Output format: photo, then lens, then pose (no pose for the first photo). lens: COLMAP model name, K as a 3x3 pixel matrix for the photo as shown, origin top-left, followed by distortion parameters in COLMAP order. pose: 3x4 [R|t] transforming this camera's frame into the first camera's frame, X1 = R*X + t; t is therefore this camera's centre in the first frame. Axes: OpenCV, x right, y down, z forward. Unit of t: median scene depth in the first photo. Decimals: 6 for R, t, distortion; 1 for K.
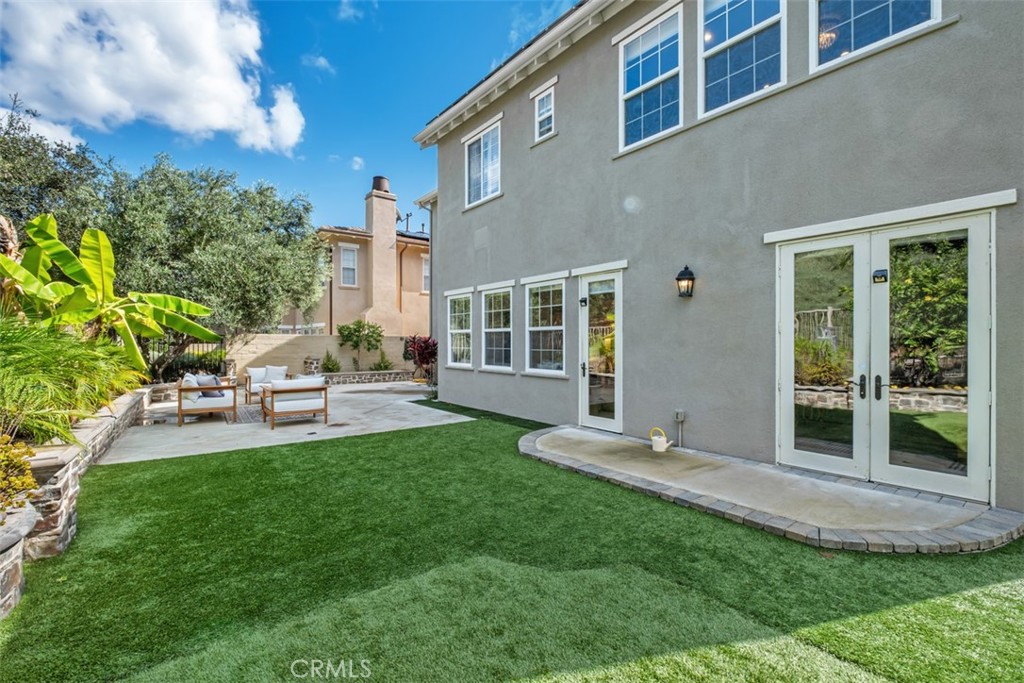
lens RADIAL K [[448.4, 0, 519.1], [0, 448.4, 345.5], [0, 0, 1]] dist [-0.004858, 0.000023]
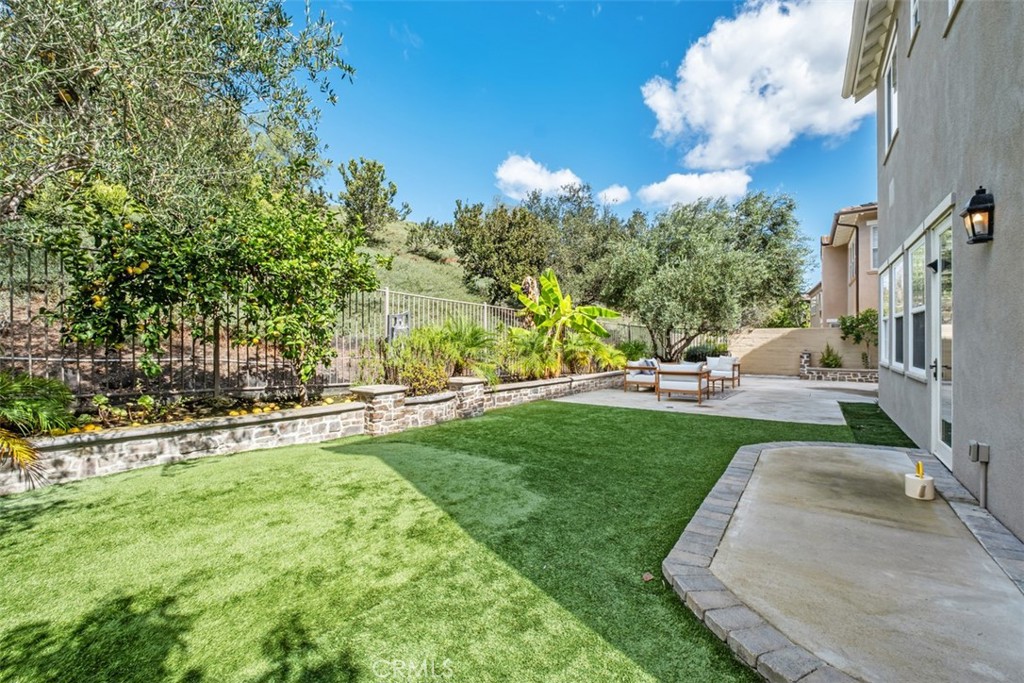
lens RADIAL K [[448.4, 0, 513.9], [0, 448.4, 343.4], [0, 0, 1]] dist [-0.004858, 0.000023]
pose [[0.292477, 0.003170, -0.956267, 0.516972], [-0.000114, 0.999995, 0.003280, 0.012009], [0.956273, -0.000850, 0.292476, 0.190695]]
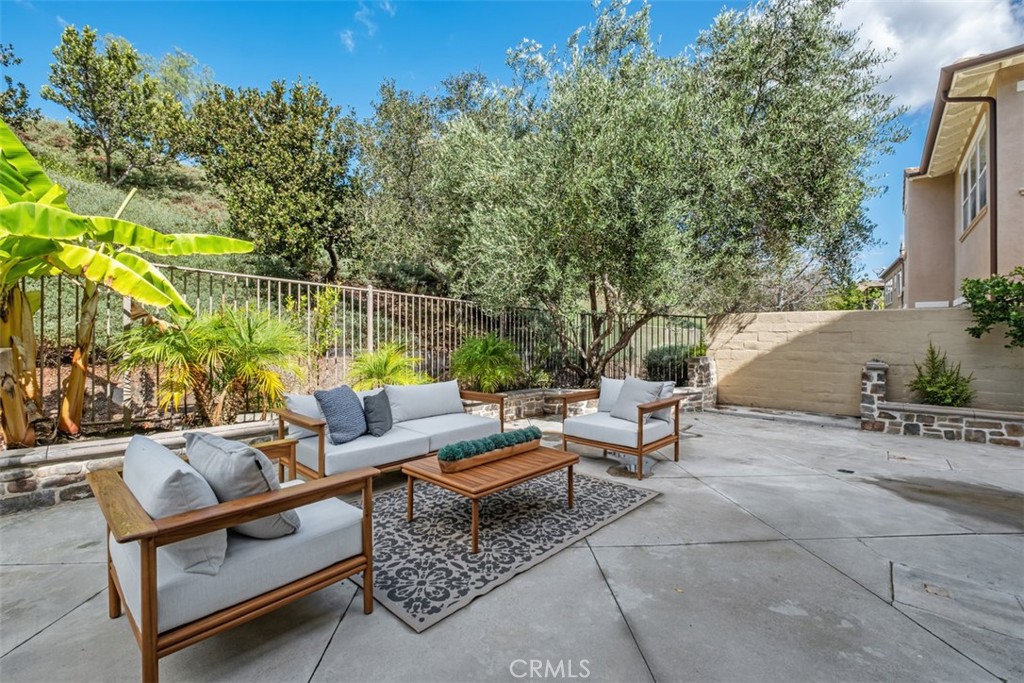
lens RADIAL K [[448.4, 0, 514.1], [0, 448.4, 334.3], [0, 0, 1]] dist [-0.004858, 0.000023]
pose [[0.189324, -0.005236, -0.981901, -0.210259], [-0.008207, 0.999942, -0.006914, 0.010600], [0.981880, 0.009368, 0.189270, 1.067443]]
